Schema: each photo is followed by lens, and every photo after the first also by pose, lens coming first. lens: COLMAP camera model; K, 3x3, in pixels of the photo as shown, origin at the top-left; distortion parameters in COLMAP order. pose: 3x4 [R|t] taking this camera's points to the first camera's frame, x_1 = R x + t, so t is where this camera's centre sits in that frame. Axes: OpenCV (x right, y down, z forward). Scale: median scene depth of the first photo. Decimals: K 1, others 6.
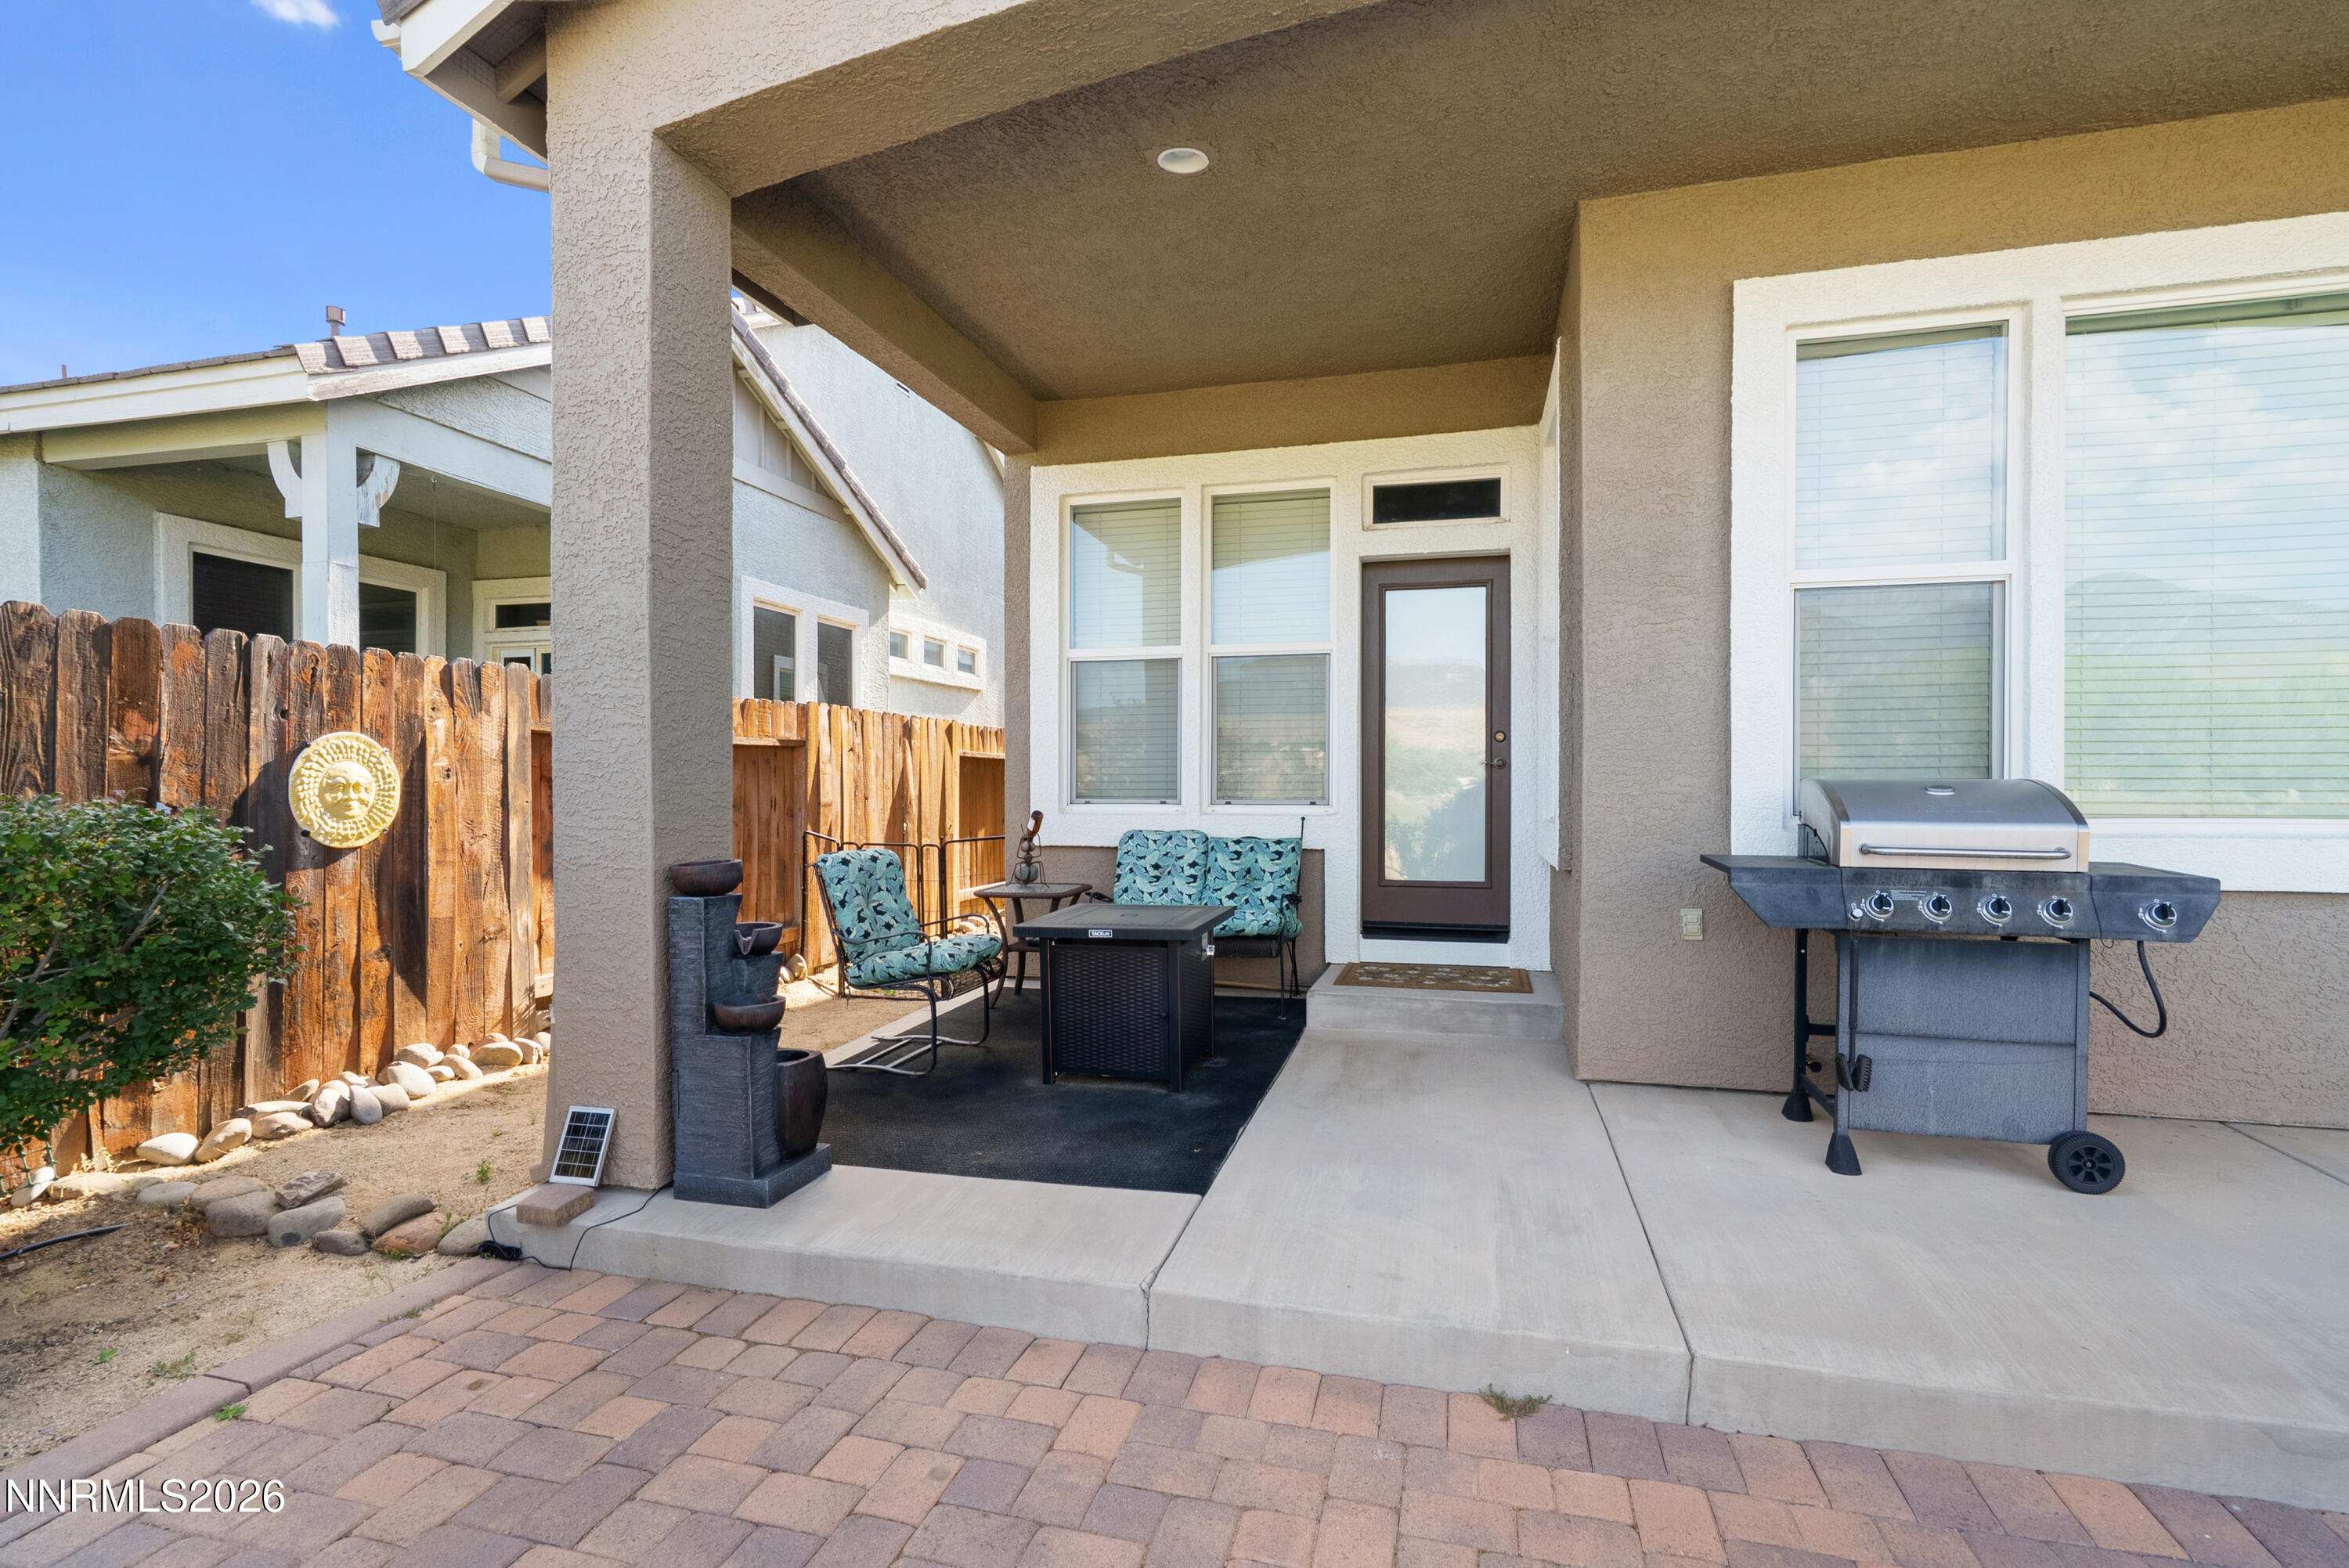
lens RADIAL K [[1095.7, 0, 1185.2], [0, 1095.7, 801.2], [0, 0, 1]] dist [-0.001386, -0.000077]
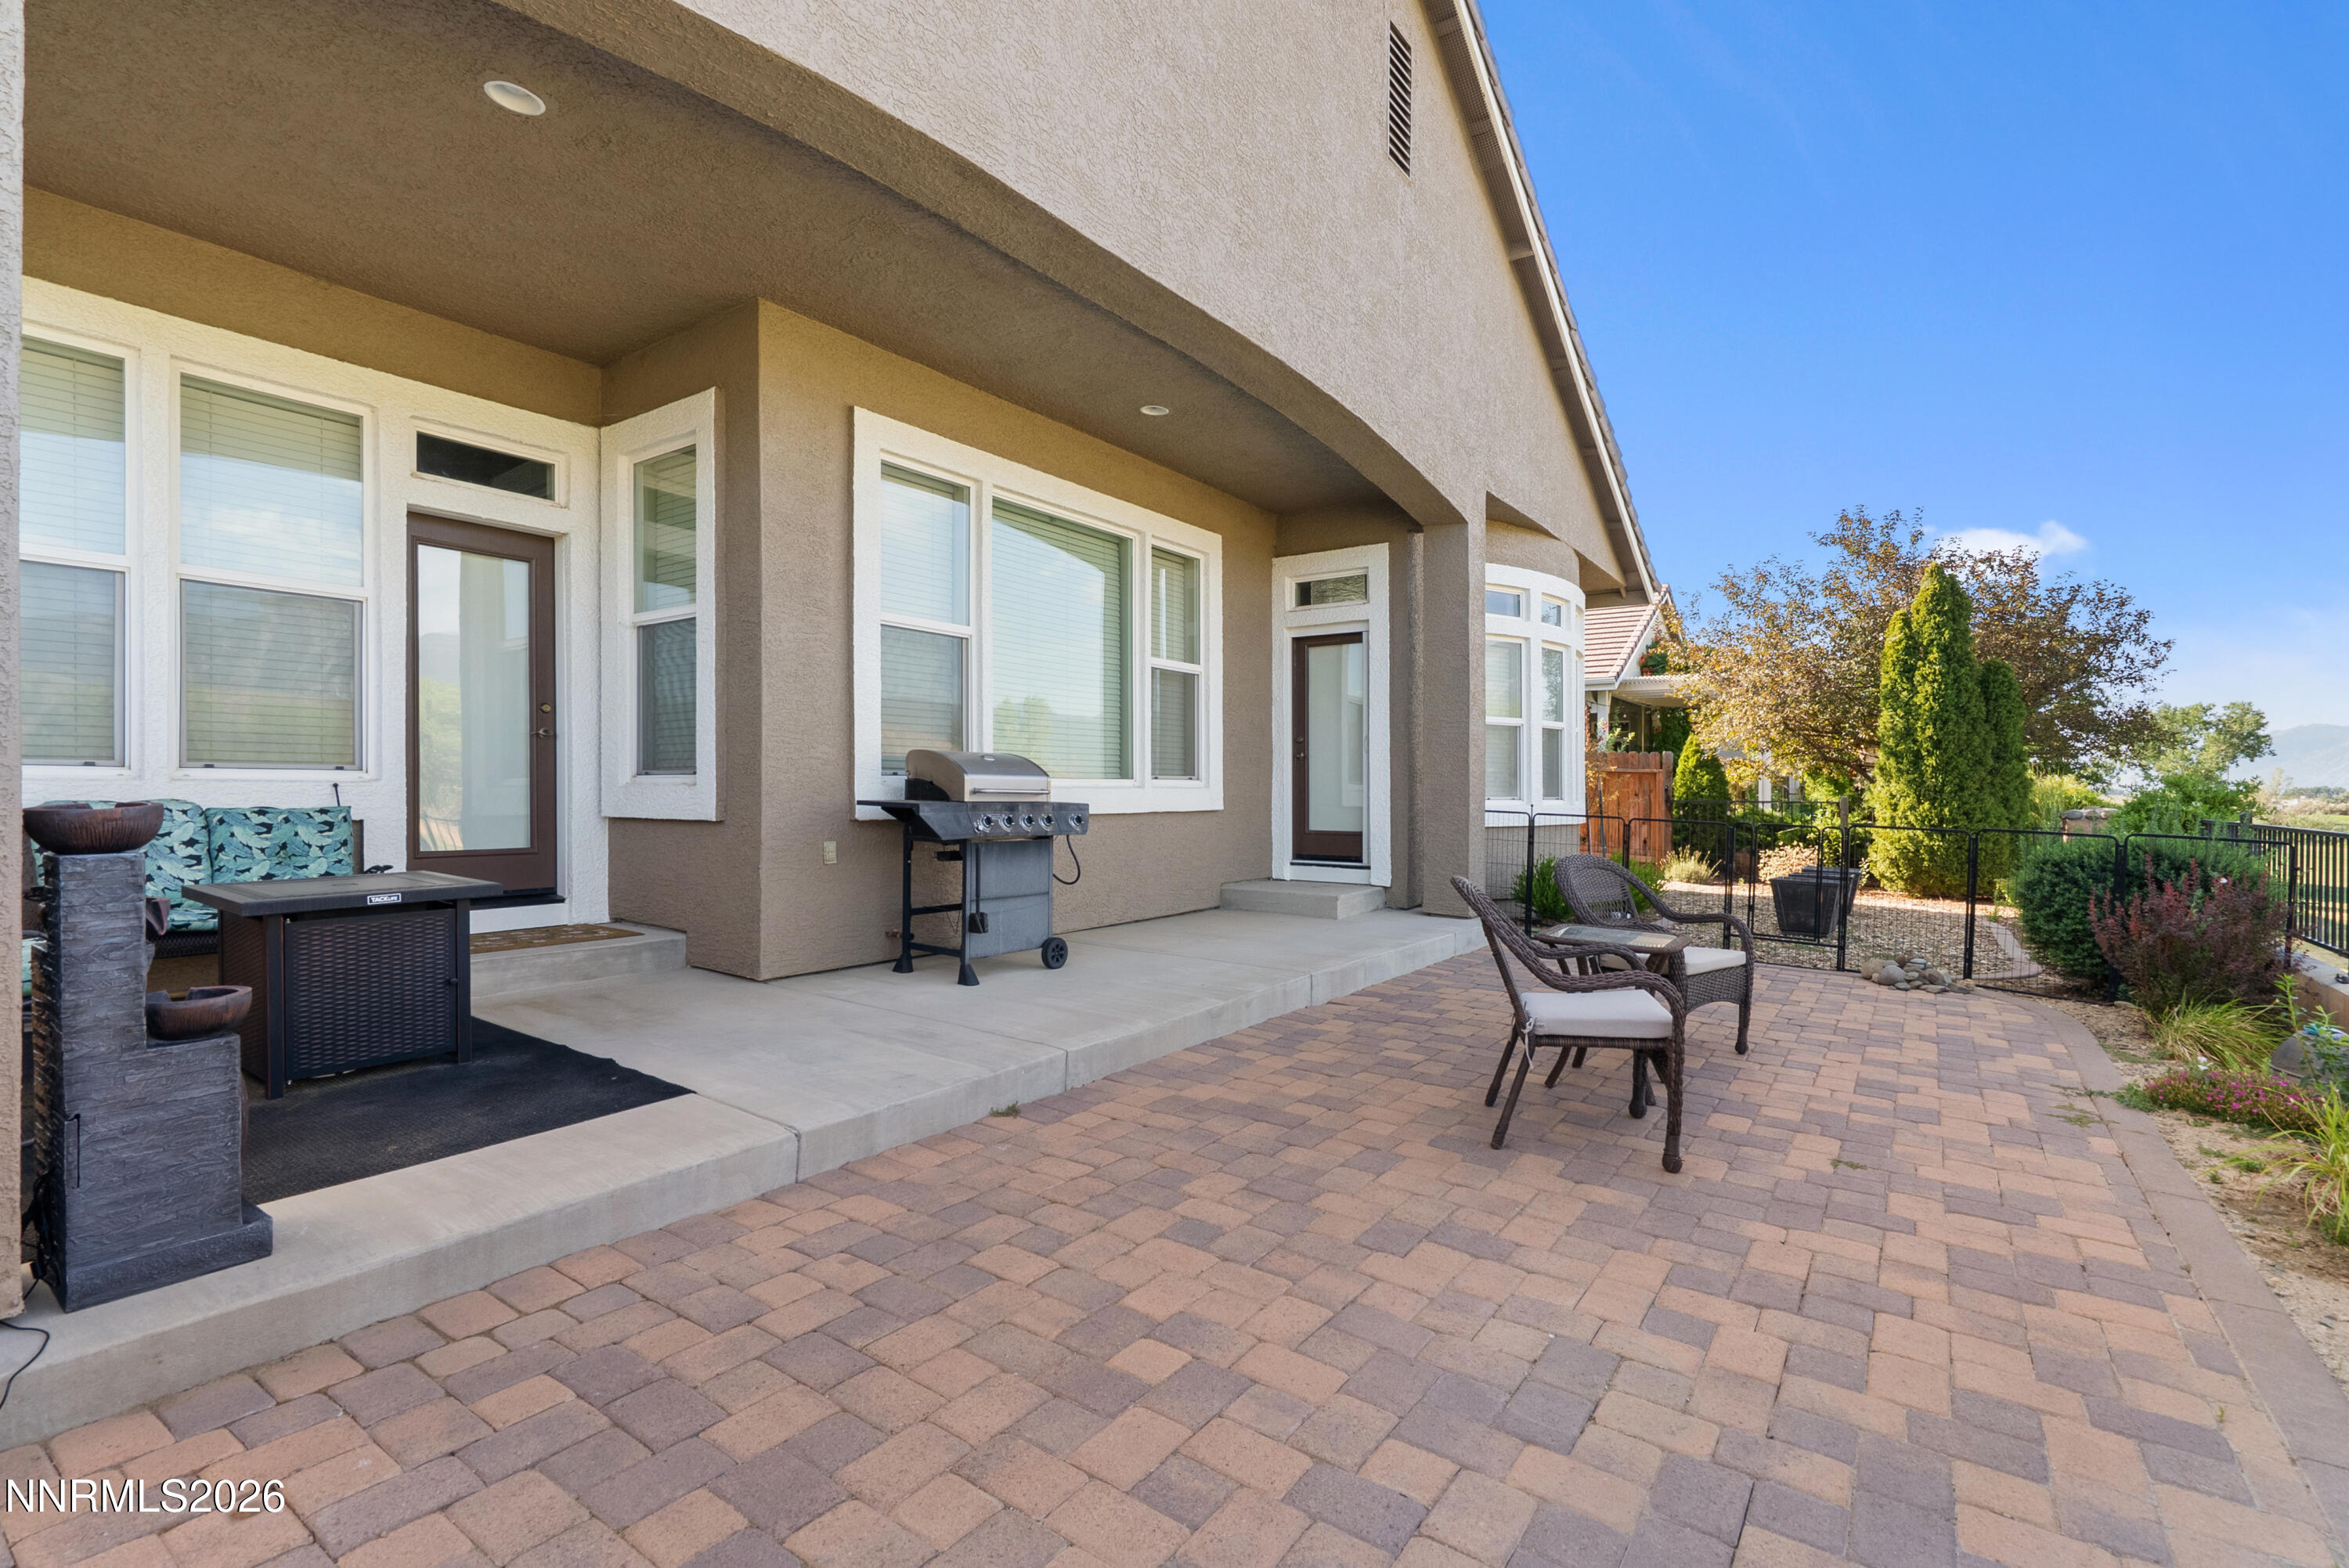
lens RADIAL K [[1054.5, 0, 1174.5], [0, 1054.5, 784.0], [0, 0, 1]] dist [0.000536, 0.000297]
pose [[0.354930, 0.007983, 0.934859, -0.744652], [0.009060, 0.999887, -0.011978, 0.052547], [-0.934849, 0.012722, 0.354818, 0.131396]]
